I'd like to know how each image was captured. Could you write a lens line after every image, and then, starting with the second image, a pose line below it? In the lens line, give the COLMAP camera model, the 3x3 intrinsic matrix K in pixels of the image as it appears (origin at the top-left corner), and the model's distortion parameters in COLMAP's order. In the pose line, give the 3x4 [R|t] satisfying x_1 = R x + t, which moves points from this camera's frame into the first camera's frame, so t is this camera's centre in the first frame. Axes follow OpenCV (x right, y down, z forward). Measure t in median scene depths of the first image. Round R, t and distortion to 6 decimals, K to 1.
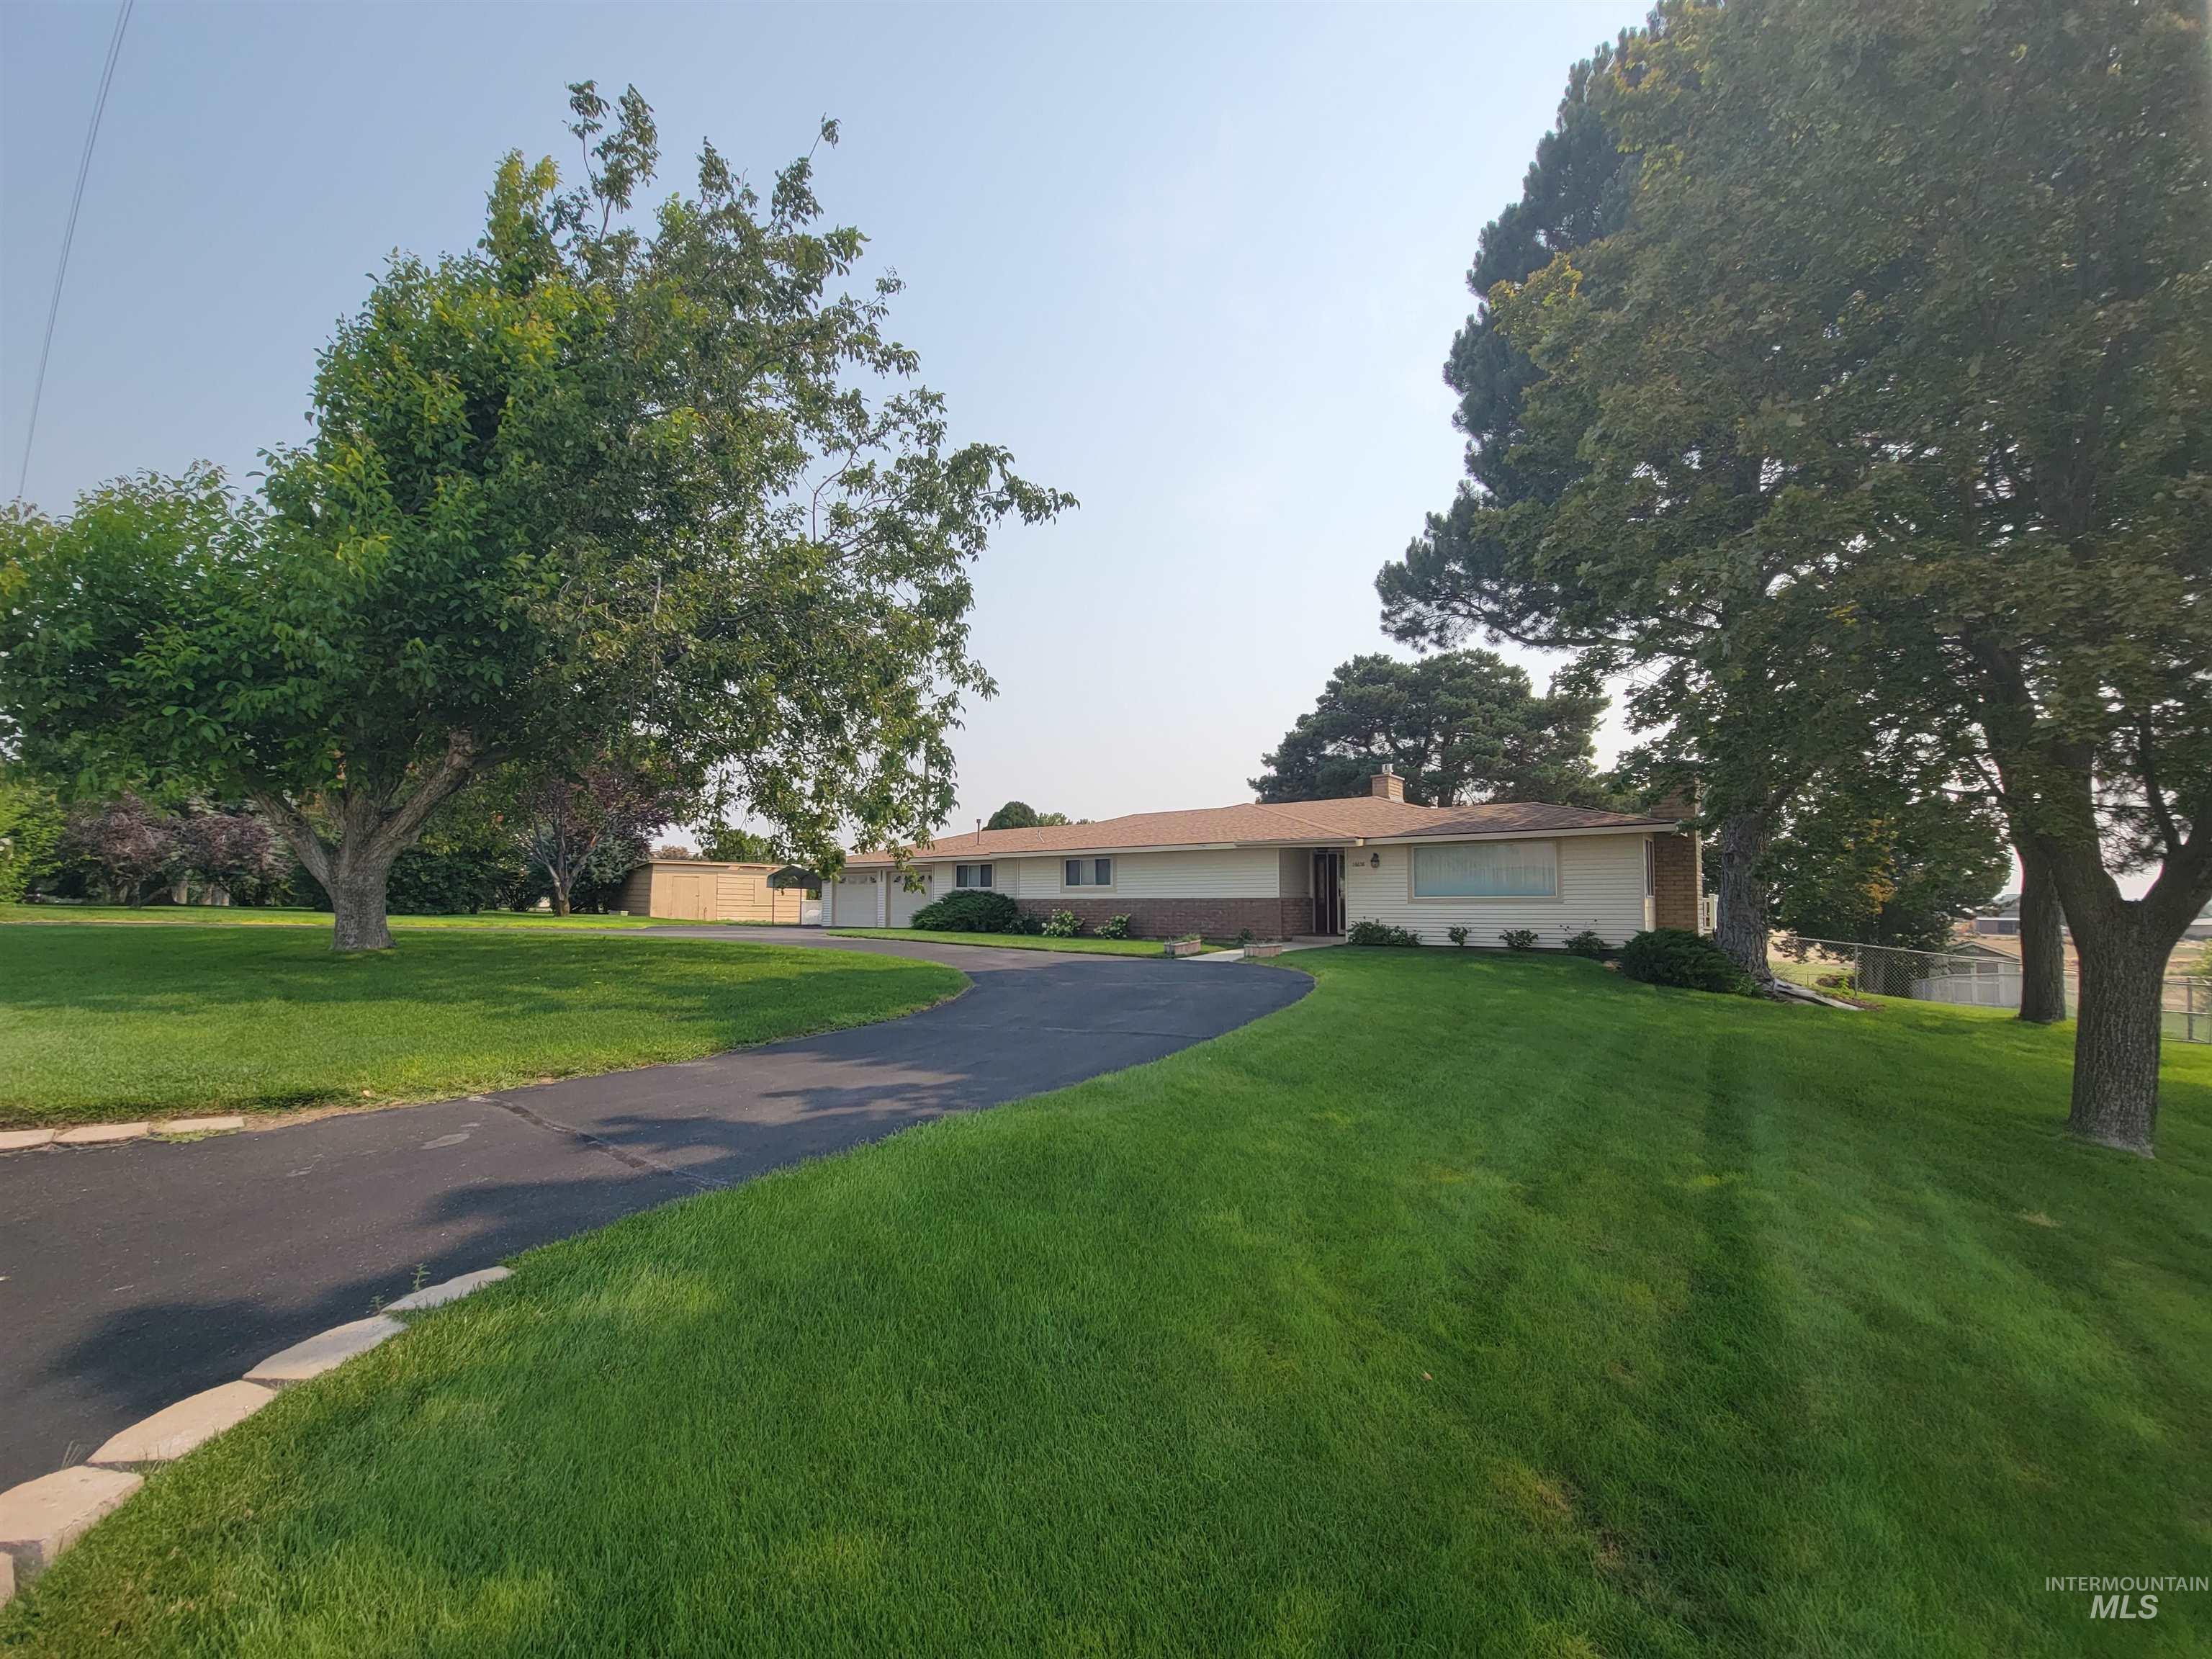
lens RADIAL K [[904.2, 0, 1107.8], [0, 904.2, 858.6], [0, 0, 1]] dist [0.001008, -0.007850]
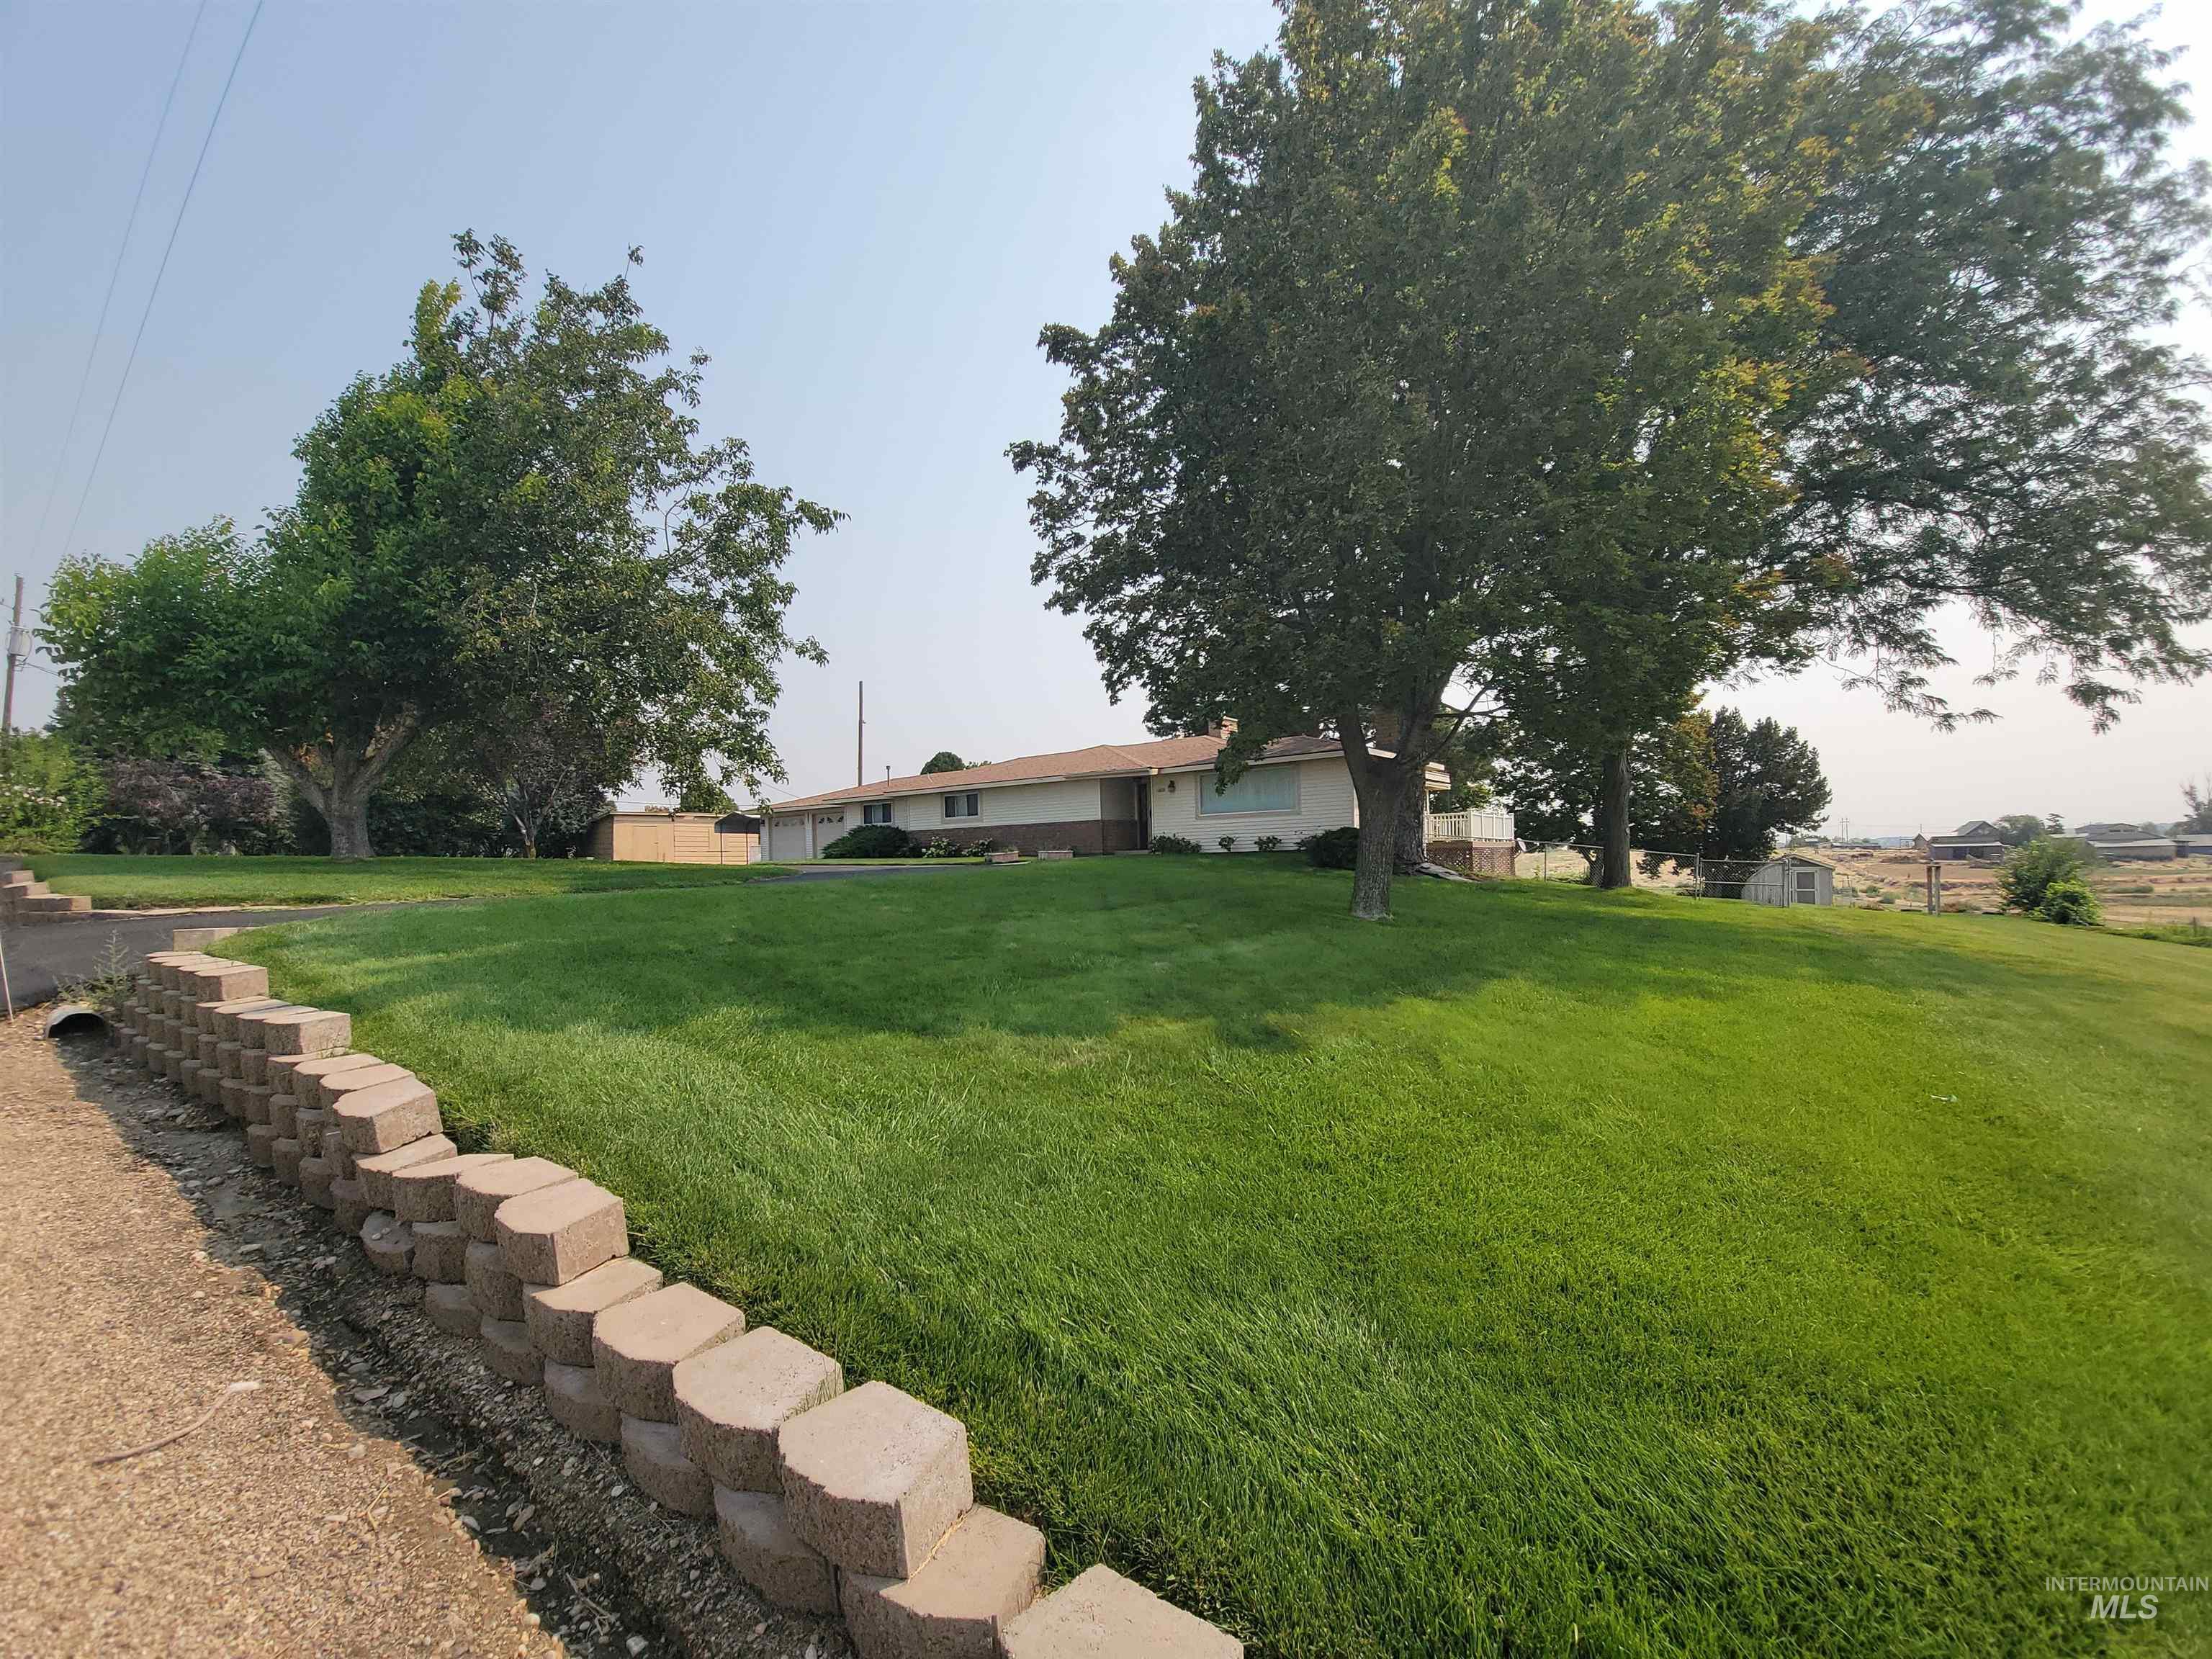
lens RADIAL K [[904.2, 0, 1107.8], [0, 904.2, 858.6], [0, 0, 1]] dist [0.001008, -0.007850]
pose [[0.999653, -0.026347, 0.000279, 0.326330], [0.026297, 0.998309, 0.051844, 0.054271], [-0.001644, -0.051819, 0.998655, -0.376059]]
